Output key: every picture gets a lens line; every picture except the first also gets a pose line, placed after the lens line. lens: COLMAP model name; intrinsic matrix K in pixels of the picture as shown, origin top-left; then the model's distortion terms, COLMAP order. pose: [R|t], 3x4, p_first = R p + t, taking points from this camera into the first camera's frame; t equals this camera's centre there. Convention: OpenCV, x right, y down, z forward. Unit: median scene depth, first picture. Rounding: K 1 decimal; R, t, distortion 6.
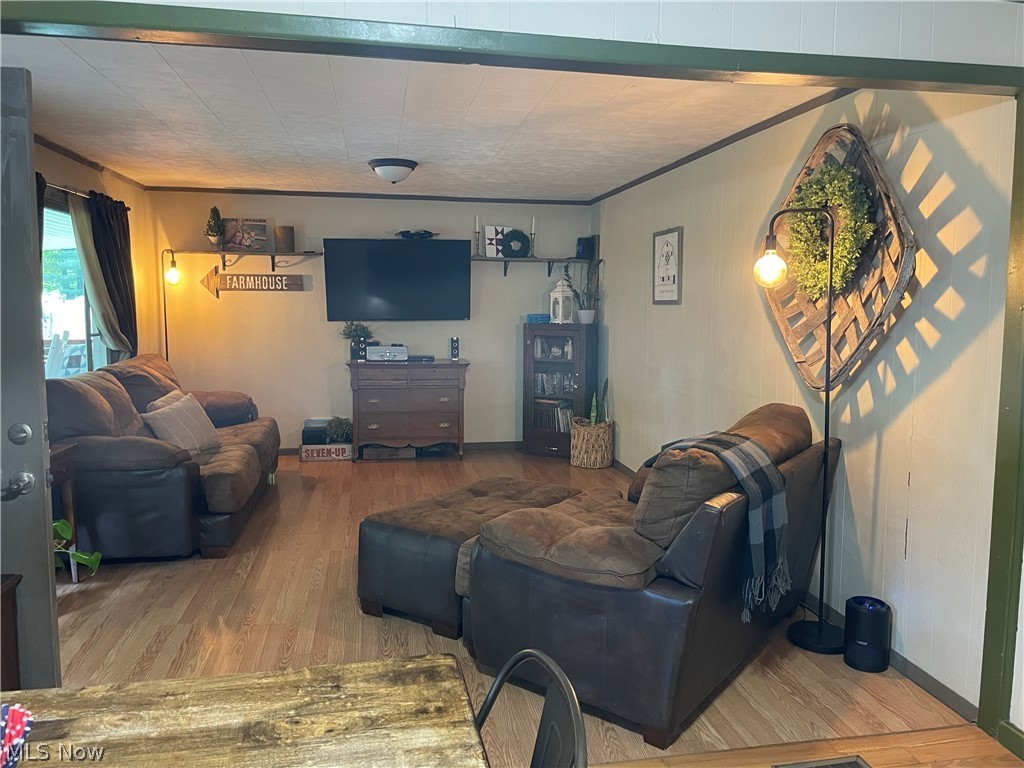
lens RADIAL K [[771.8, 0, 515.5], [0, 771.8, 374.6], [0, 0, 1]] dist [0.084172, -0.128761]
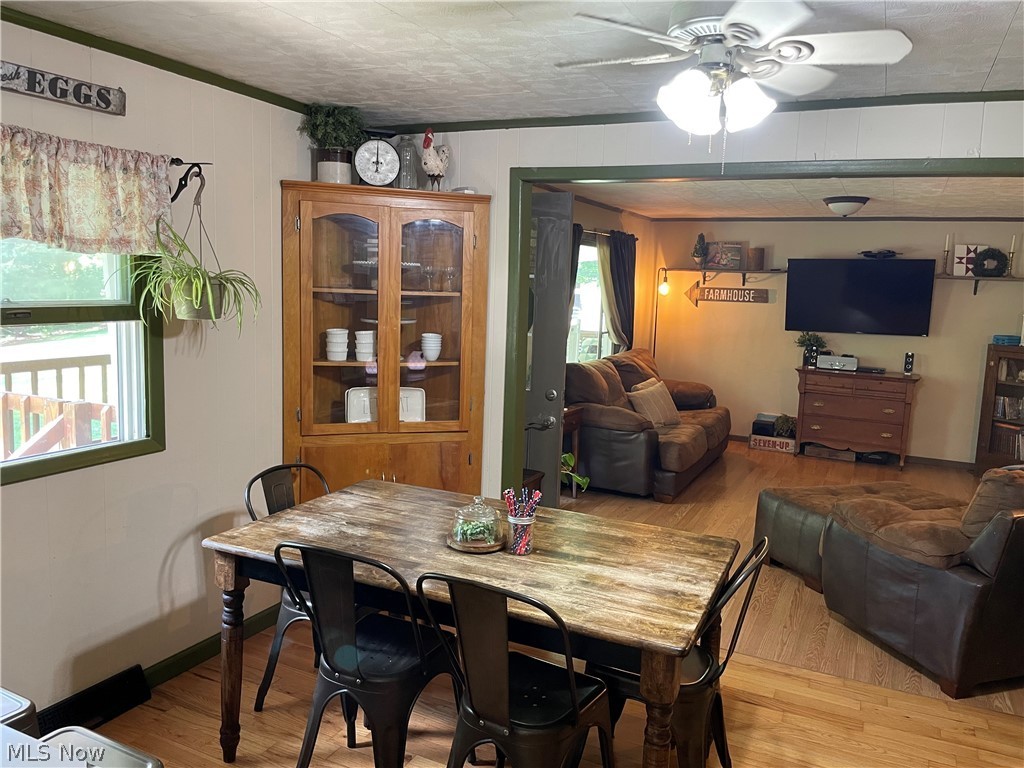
lens RADIAL K [[771.8, 0, 515.5], [0, 771.8, 374.6], [0, 0, 1]] dist [0.084172, -0.128761]
pose [[0.809449, 0.094627, -0.579515, 0.110098], [-0.090420, 0.995245, 0.036214, -0.009675], [0.580186, 0.023086, 0.814157, -0.168116]]
